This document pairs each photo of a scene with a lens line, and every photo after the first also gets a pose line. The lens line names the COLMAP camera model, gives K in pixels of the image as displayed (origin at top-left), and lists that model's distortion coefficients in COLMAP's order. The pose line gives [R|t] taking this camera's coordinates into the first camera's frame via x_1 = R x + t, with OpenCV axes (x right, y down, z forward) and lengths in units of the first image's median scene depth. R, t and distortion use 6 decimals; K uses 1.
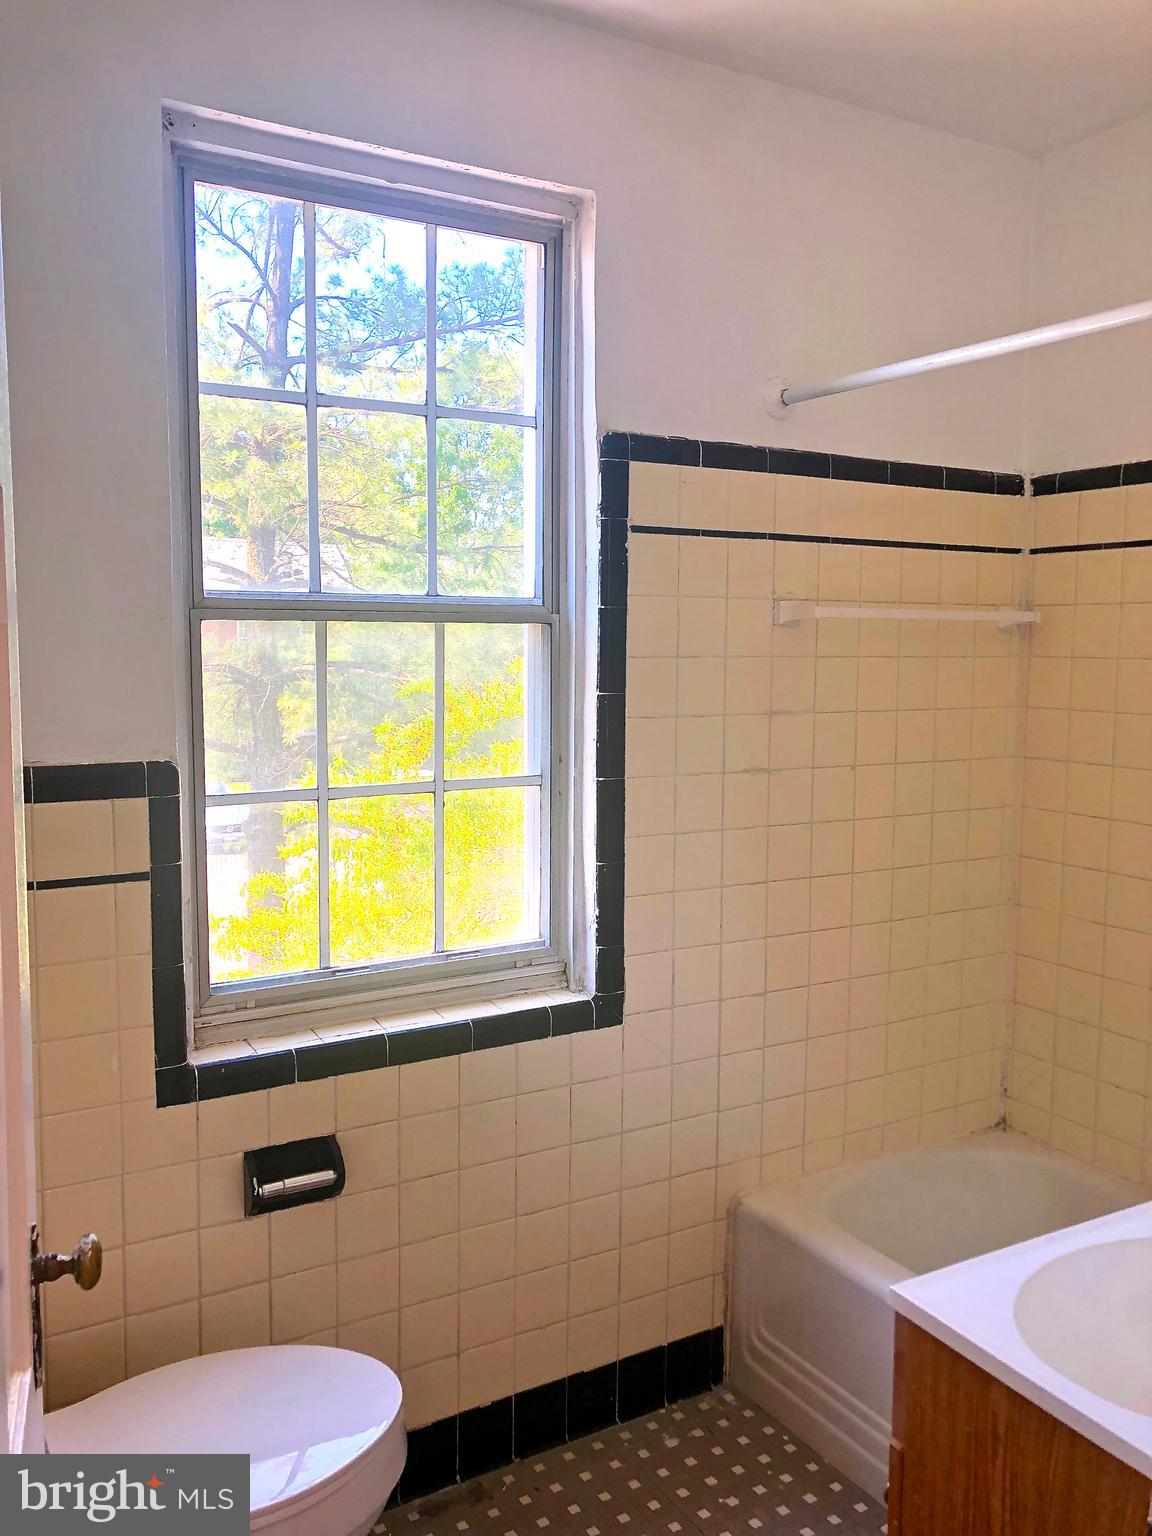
lens RADIAL K [[1305.2, 0, 583.2], [0, 1305.2, 762.7], [0, 0, 1]] dist [0.108089, -0.184993]
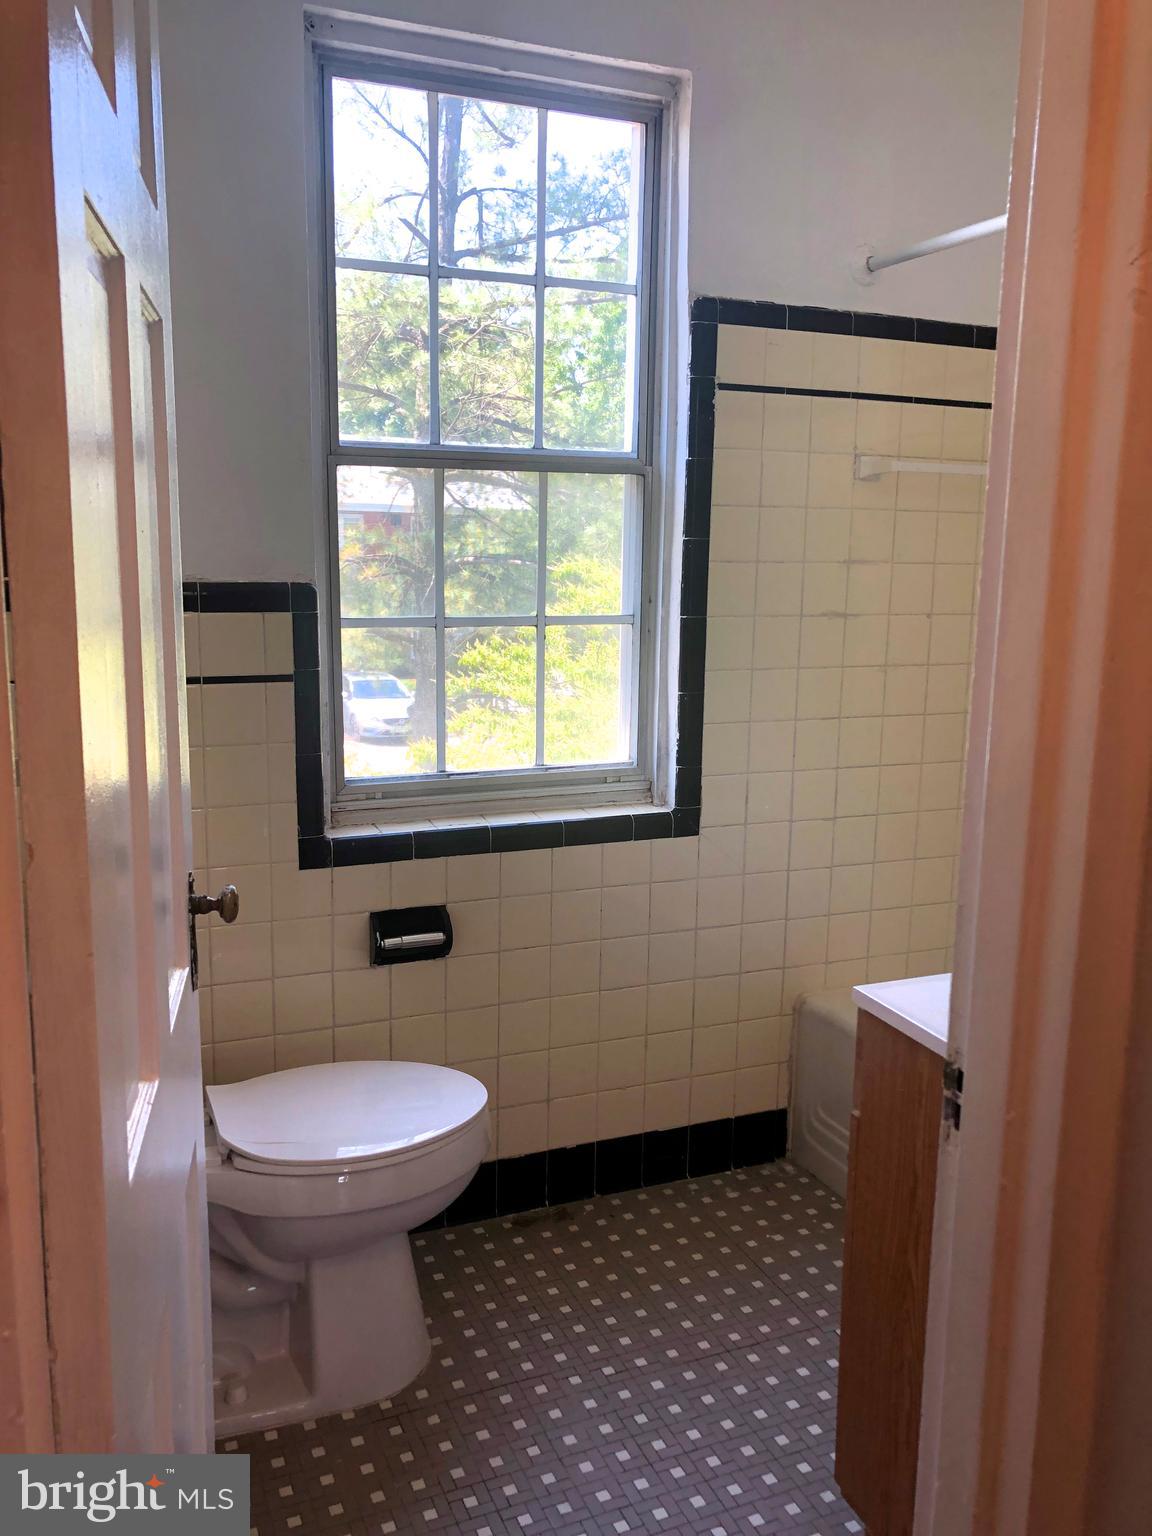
lens RADIAL K [[1295.7, 0, 566.1], [0, 1295.7, 765.8], [0, 0, 1]] dist [0.029950, -0.025006]
pose [[0.990725, 0.031540, -0.132175, 0.064127], [-0.020798, 0.996426, 0.081875, 0.051688], [0.134284, -0.078367, 0.987839, -0.118844]]
